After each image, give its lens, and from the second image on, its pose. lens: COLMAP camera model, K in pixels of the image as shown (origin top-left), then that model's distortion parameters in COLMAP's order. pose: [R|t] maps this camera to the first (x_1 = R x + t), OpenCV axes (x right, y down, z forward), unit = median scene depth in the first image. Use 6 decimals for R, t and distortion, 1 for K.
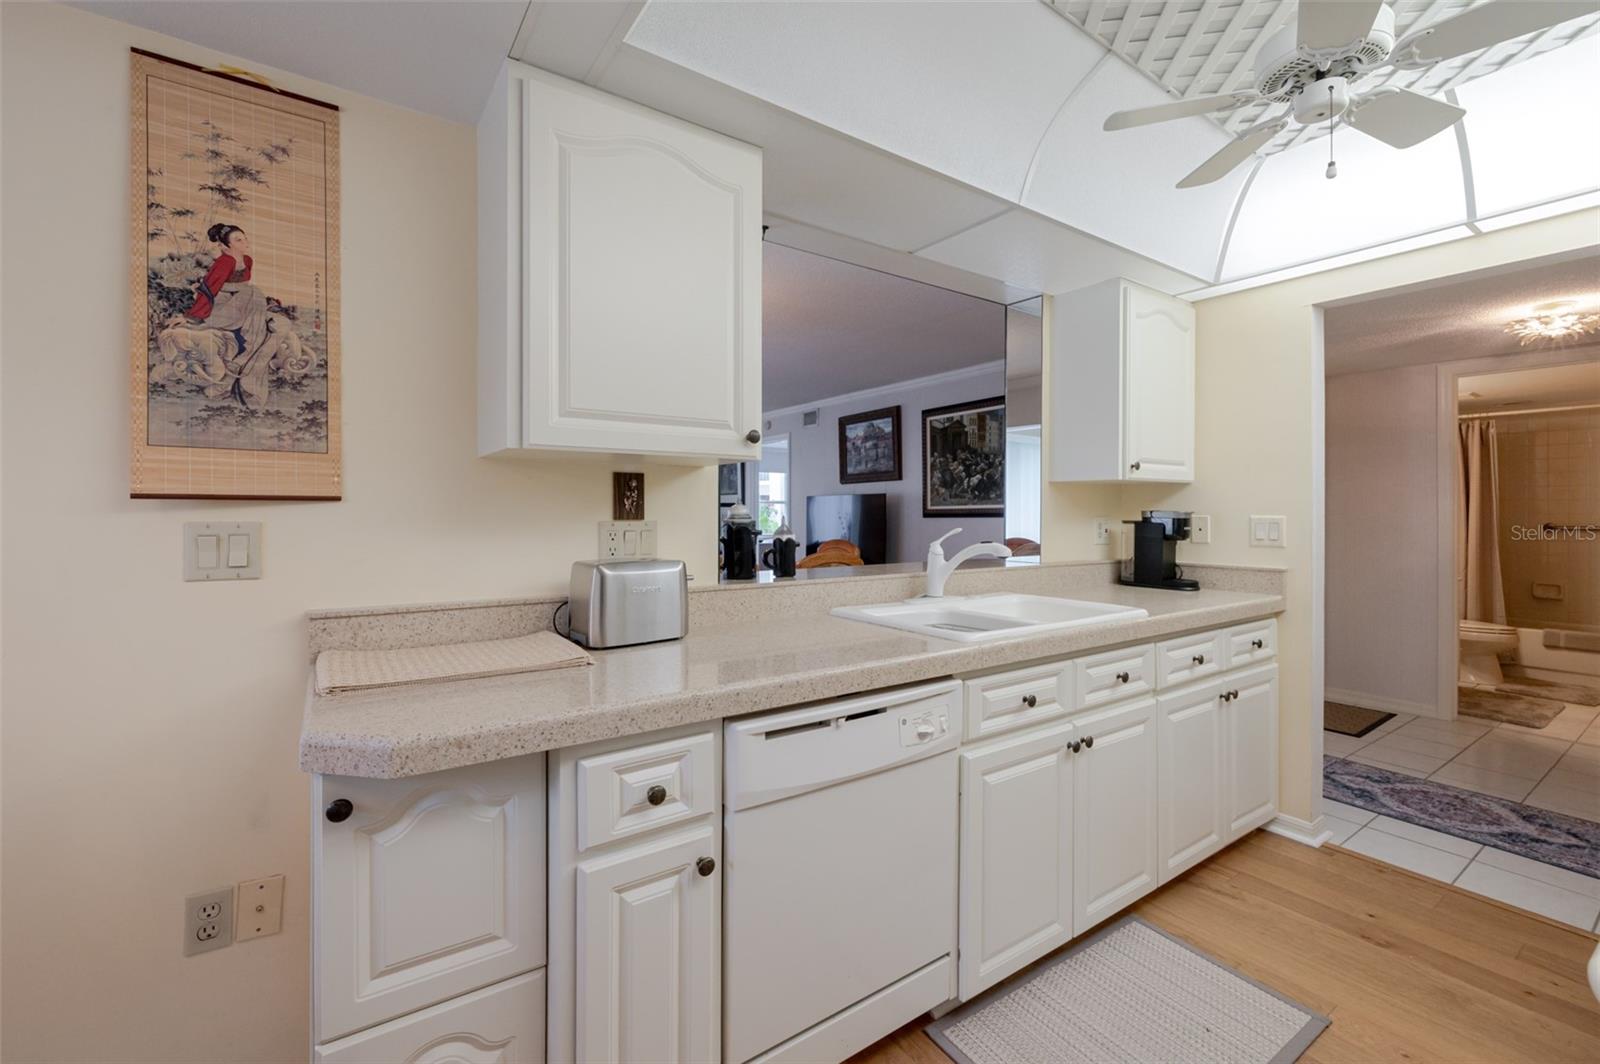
lens RADIAL K [[682.0, 0, 790.8], [0, 682.0, 512.6], [0, 0, 1]] dist [-0.000199, -0.000182]
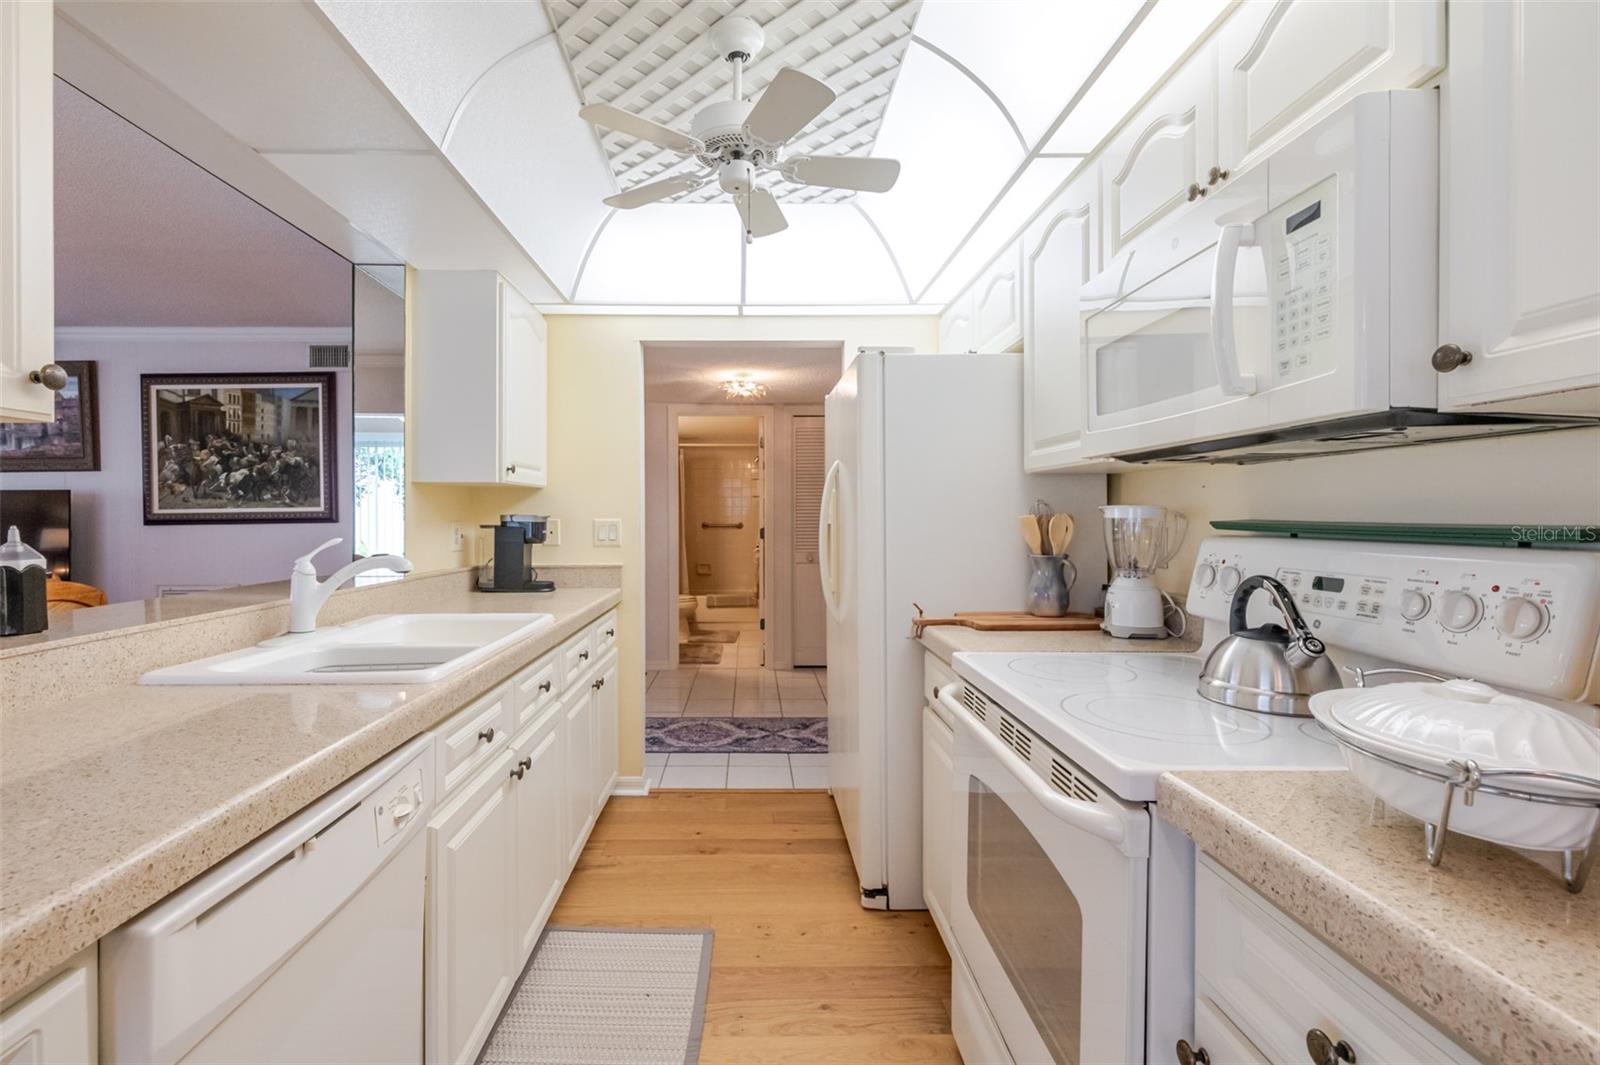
lens RADIAL K [[690.5, 0, 799.3], [0, 690.5, 518.3], [0, 0, 1]] dist [-0.000341, -0.000030]
pose [[0.549367, -0.007231, 0.835550, -0.073695], [0.005229, 0.999973, 0.005216, -0.000448], [-0.835565, 0.001503, 0.549389, 0.088232]]
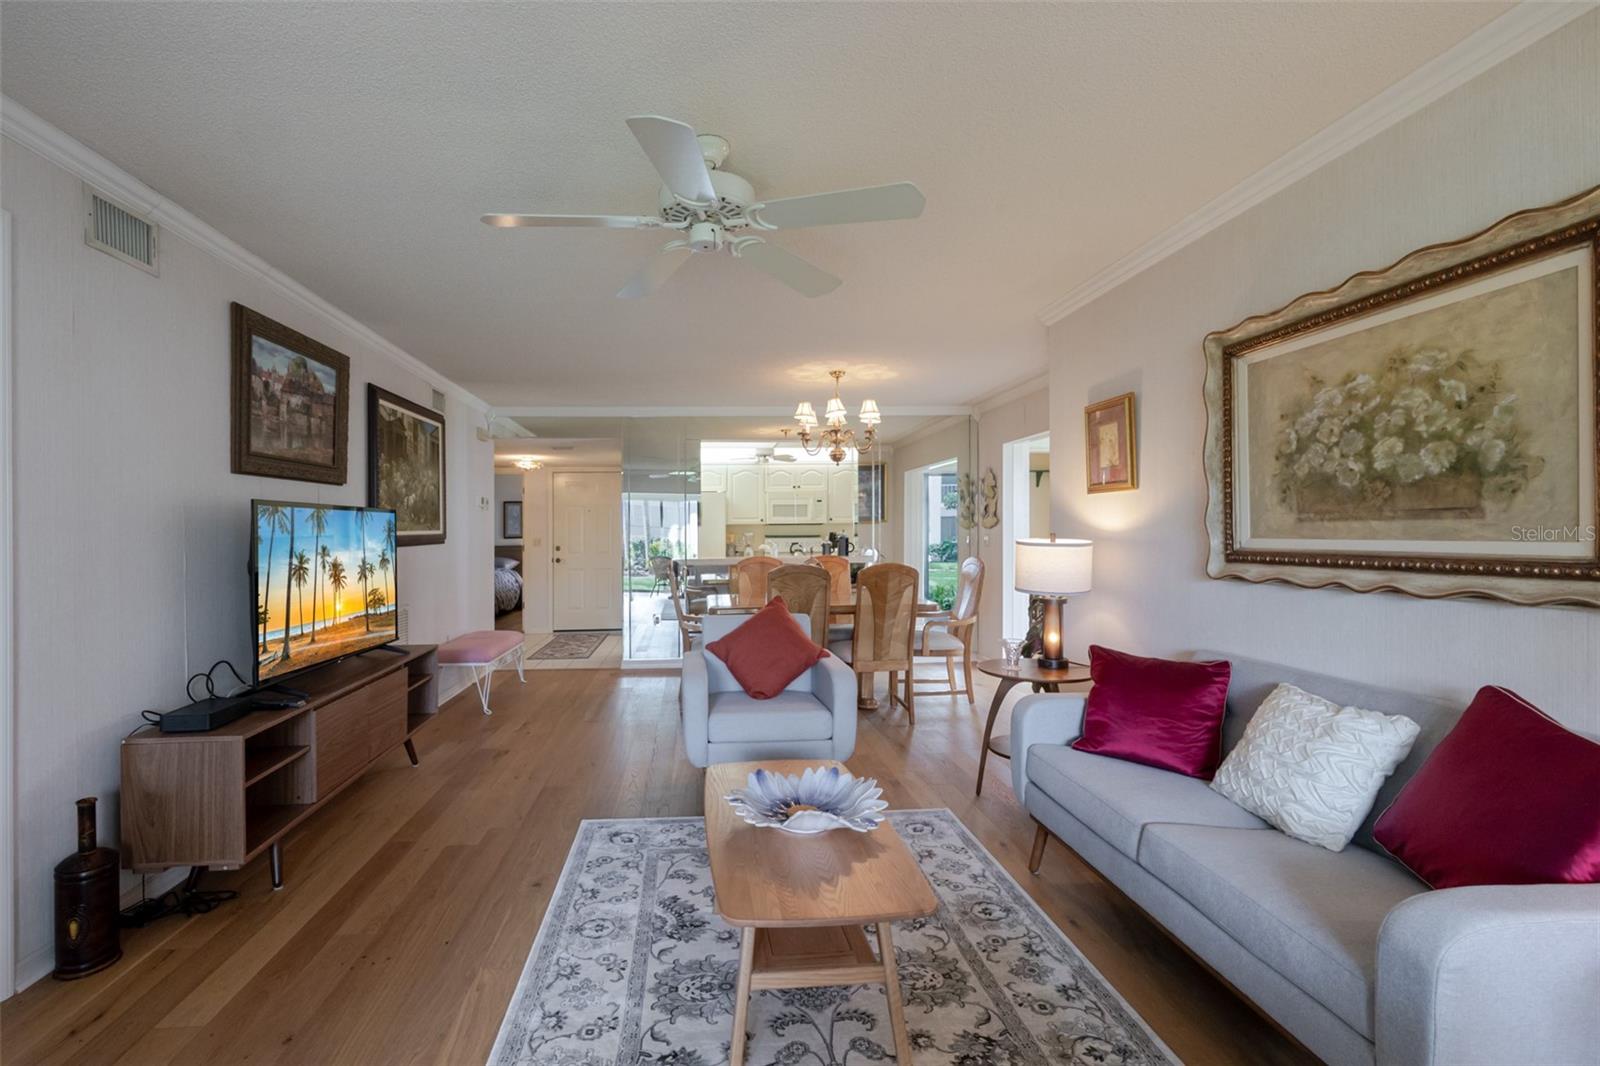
lens RADIAL K [[702.7, 0, 737.6], [0, 702.7, 467.9], [0, 0, 1]] dist [-0.000273, 0.000079]
pose [[-0.860500, 0.055277, 0.506442, -1.042930], [0.010957, 0.995874, -0.090081, -0.013716], [-0.509332, -0.071966, -0.857556, 3.292613]]
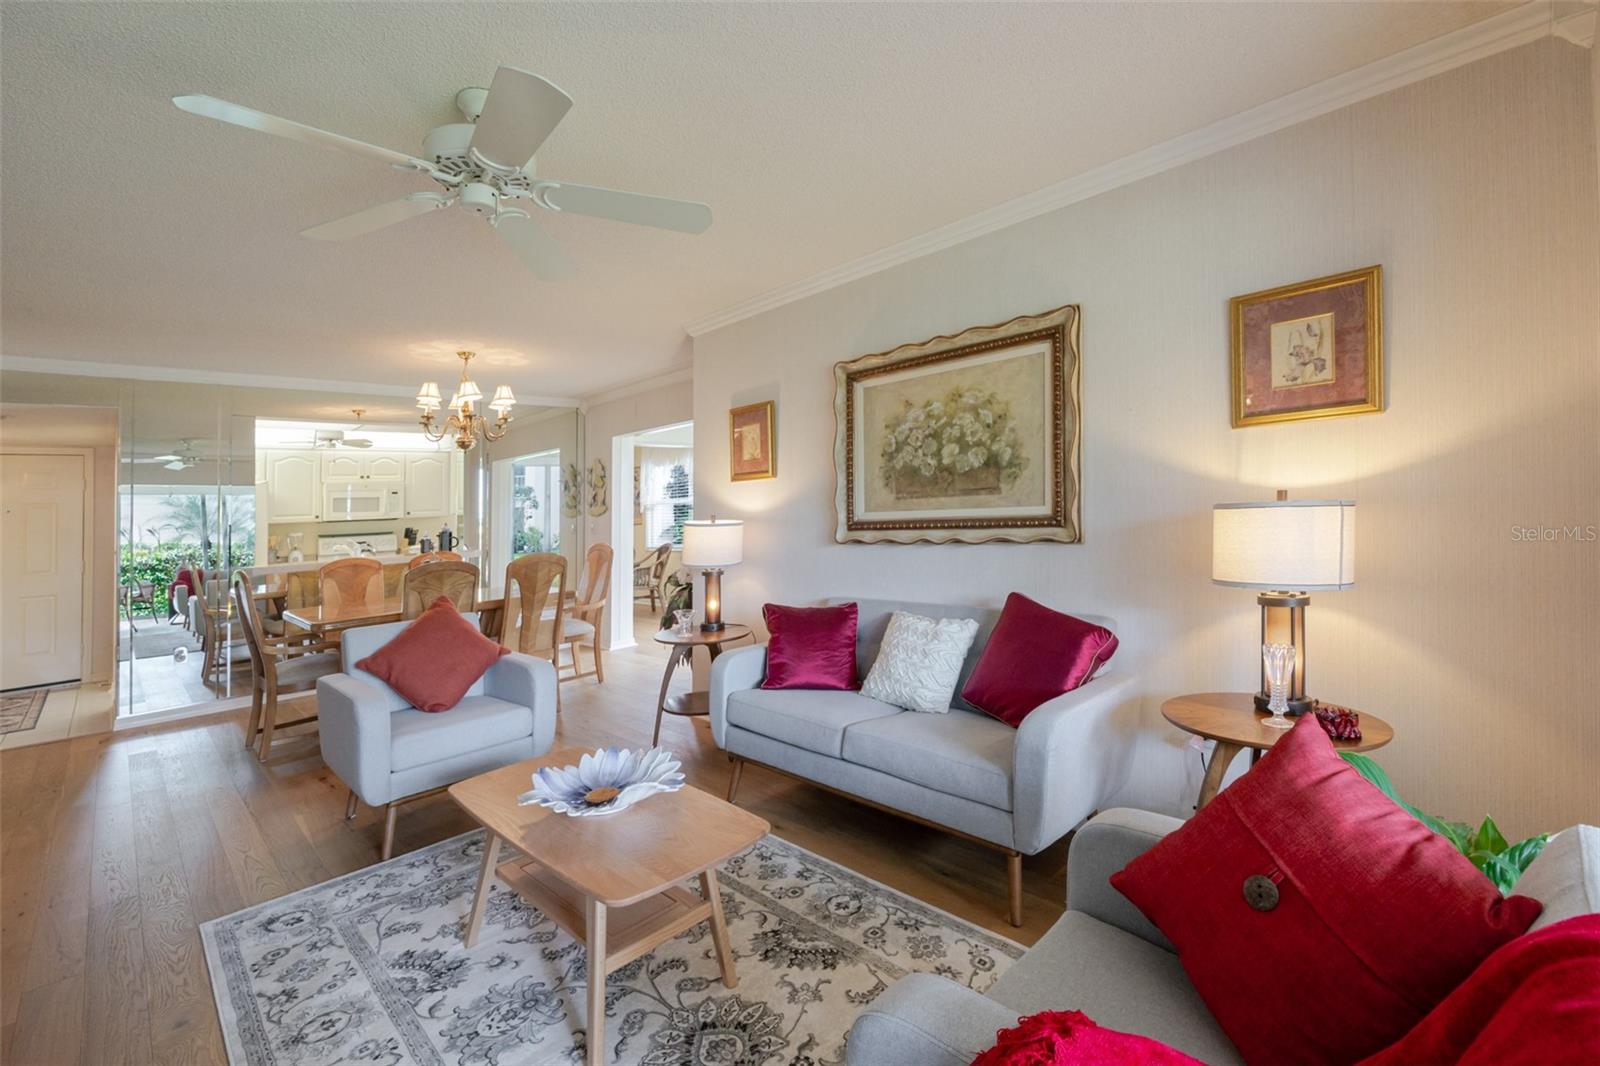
lens RADIAL K [[695.1, 0, 789.5], [0, 695.1, 449.9], [0, 0, 1]] dist [-0.001764, -0.000271]
pose [[-0.983263, 0.031859, -0.179387, -0.784868], [0.047505, 0.995366, -0.083610, -0.011705], [0.175892, -0.090732, -0.980219, 3.386828]]
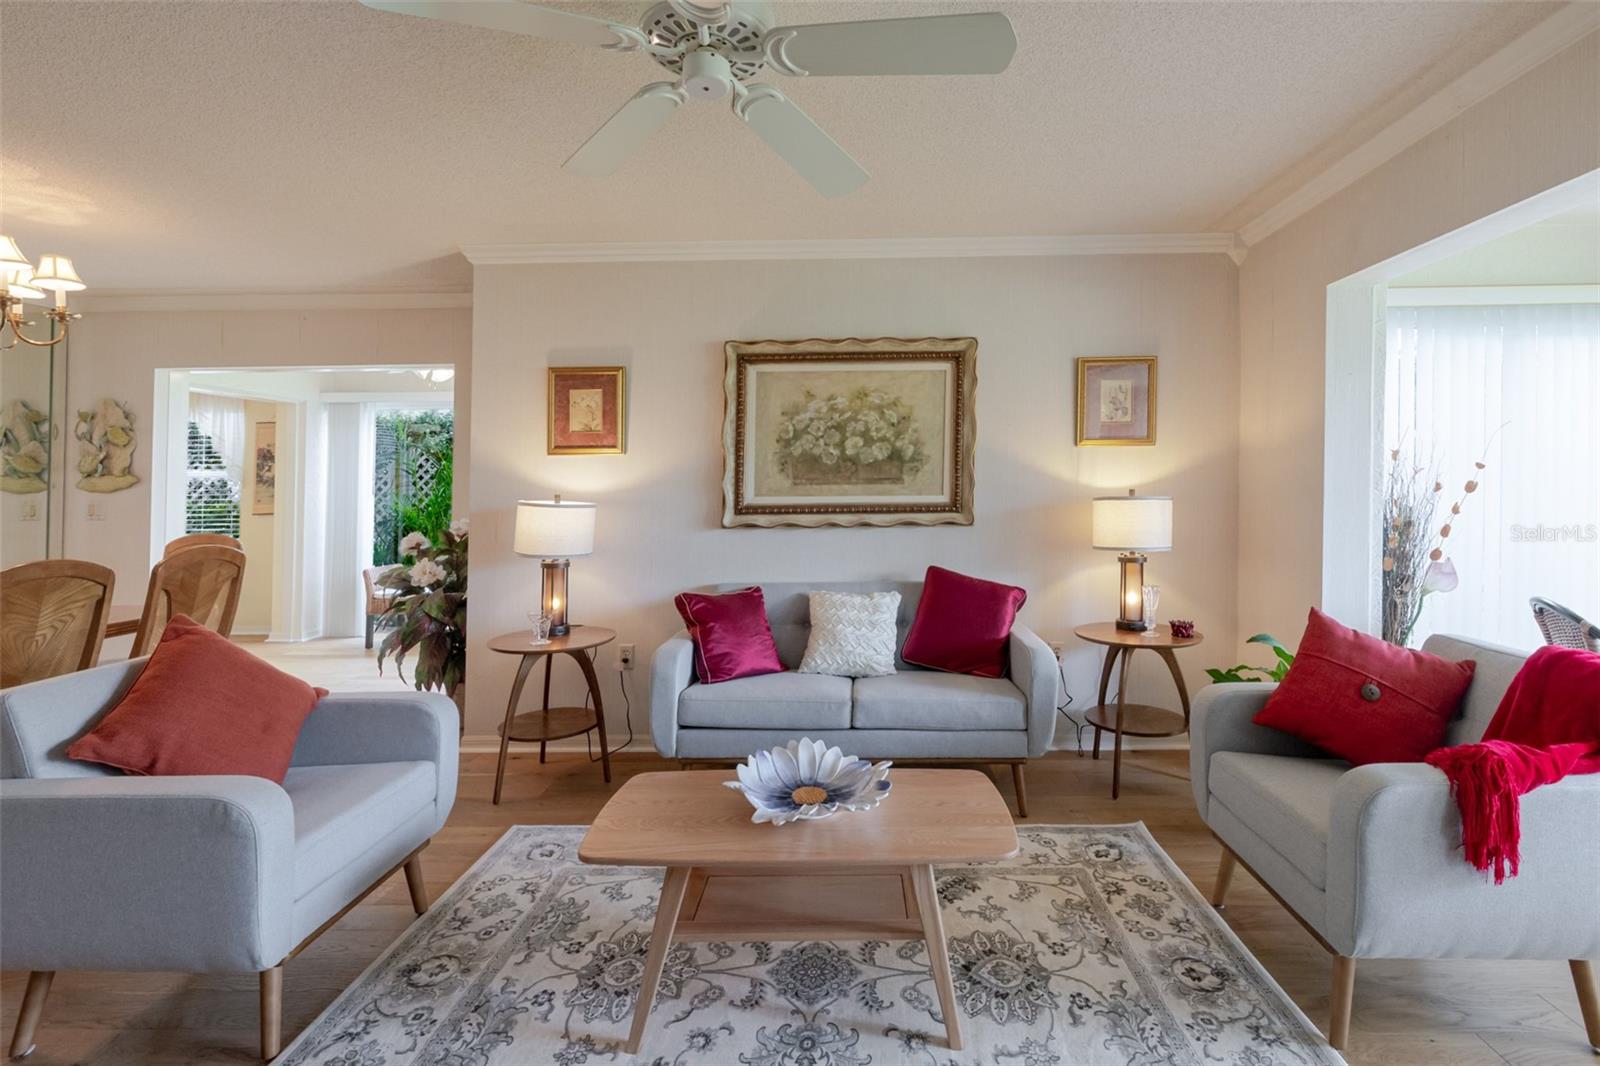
lens RADIAL K [[717.5, 0, 843.7], [0, 717.5, 446.9], [0, 0, 1]] dist [-0.001481, -0.000323]
pose [[-0.569794, -0.040192, -0.820804, -0.147321], [0.008600, 0.998457, -0.054860, -0.014983], [0.821743, -0.038318, -0.568569, 3.026022]]
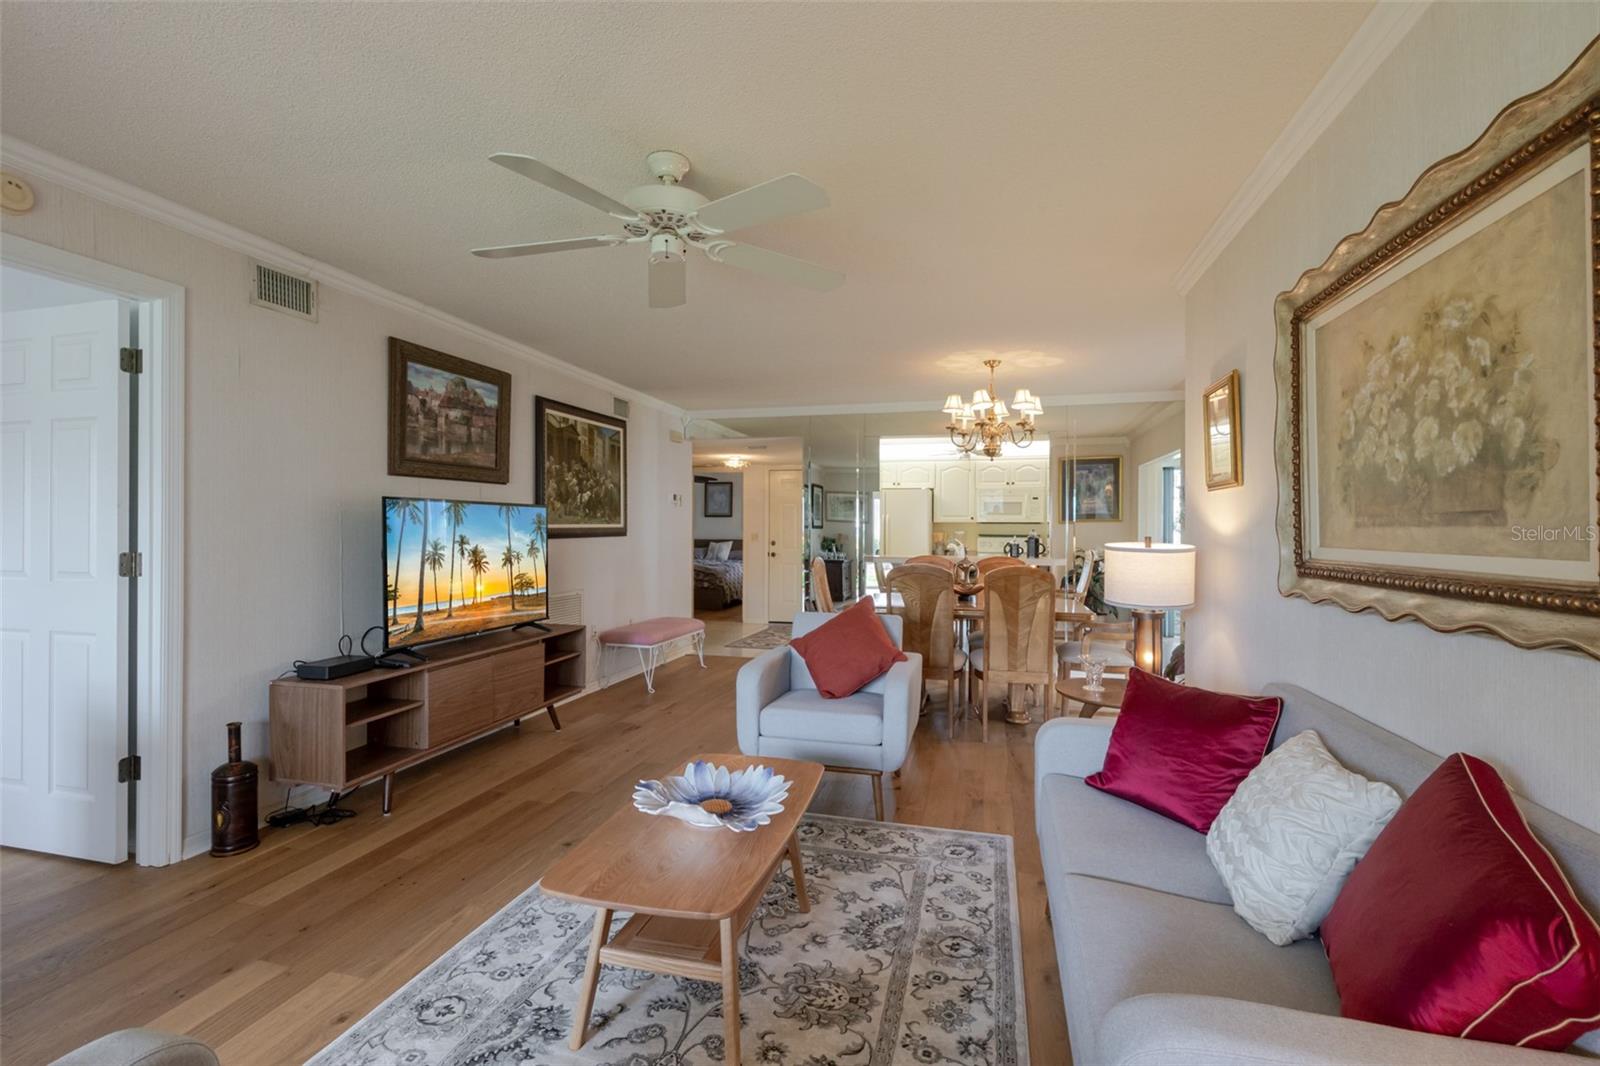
lens RADIAL K [[706.6, 0, 804.3], [0, 706.6, 459.5], [0, 0, 1]] dist [0.001019, 0.000331]
pose [[-0.659710, 0.070290, 0.748226, -1.363507], [-0.004850, 0.995198, -0.097767, -0.013611], [-0.751505, -0.068127, -0.656201, 3.044964]]
